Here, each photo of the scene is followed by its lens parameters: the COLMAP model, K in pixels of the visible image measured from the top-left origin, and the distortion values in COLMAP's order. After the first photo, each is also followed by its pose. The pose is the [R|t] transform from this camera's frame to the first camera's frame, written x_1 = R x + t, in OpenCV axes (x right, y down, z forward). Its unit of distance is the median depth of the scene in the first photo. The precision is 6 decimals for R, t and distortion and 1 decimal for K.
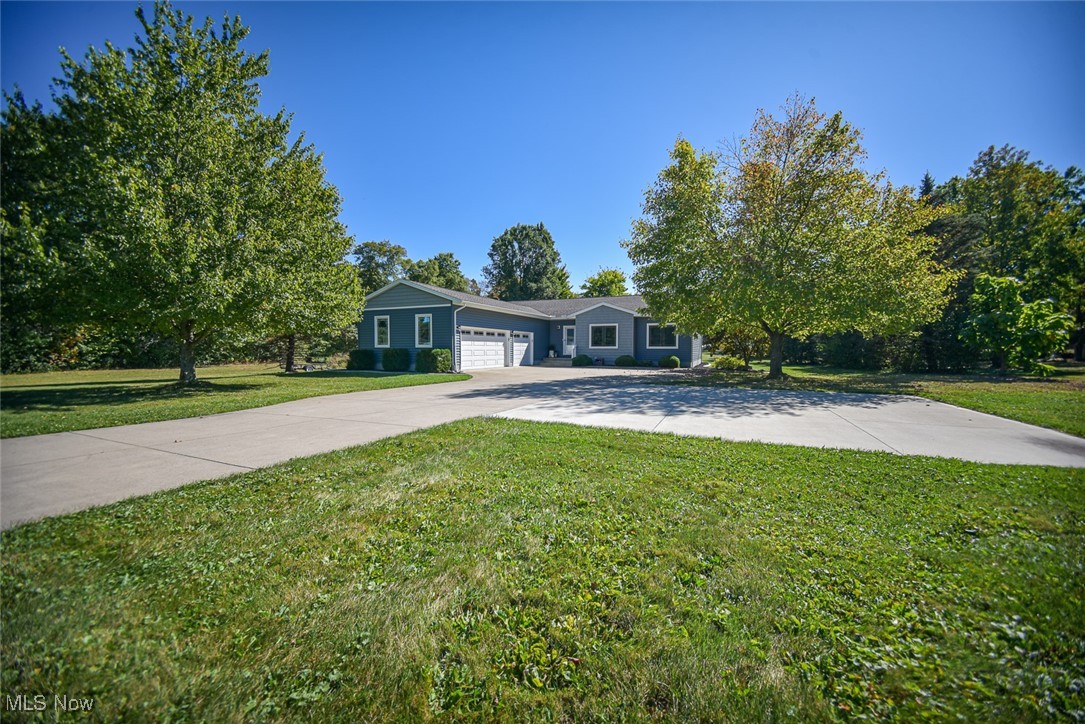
lens RADIAL K [[401.8, 0, 542.5], [0, 401.8, 362.0], [0, 0, 1]] dist [-0.010200, -0.005893]
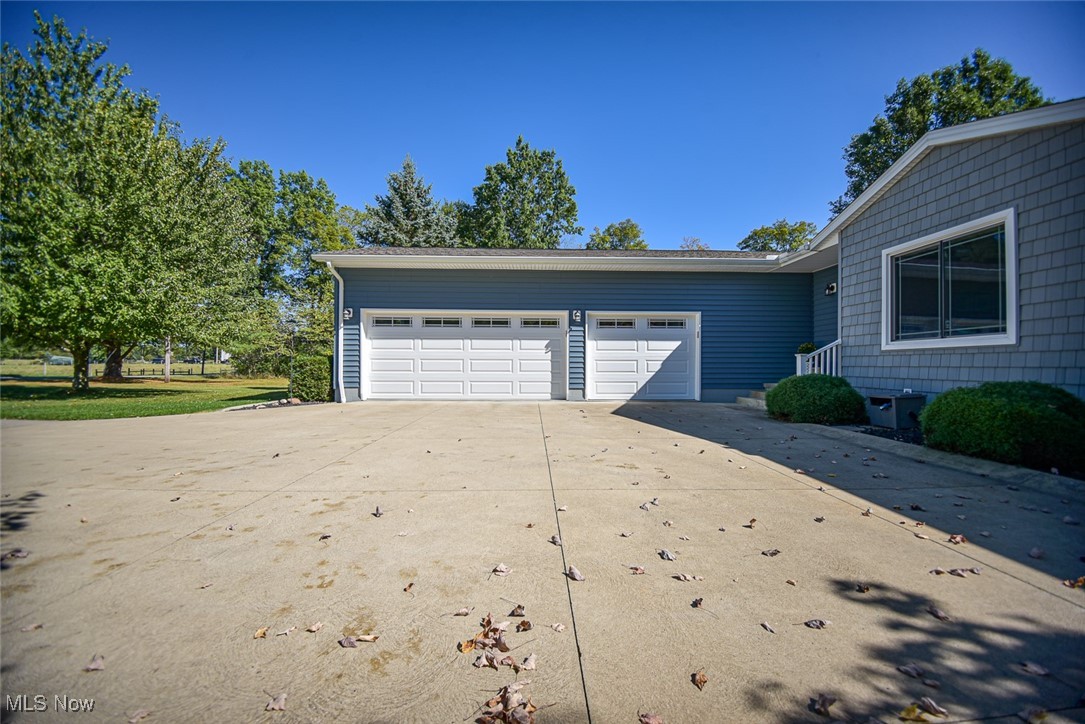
lens RADIAL K [[401.8, 0, 542.5], [0, 401.8, 362.0], [0, 0, 1]] dist [-0.010200, -0.005893]
pose [[0.418812, -0.003166, -0.908068, 0.283788], [-0.030933, 0.999364, -0.017751, -0.018311], [0.907546, 0.035523, 0.418447, 0.810387]]
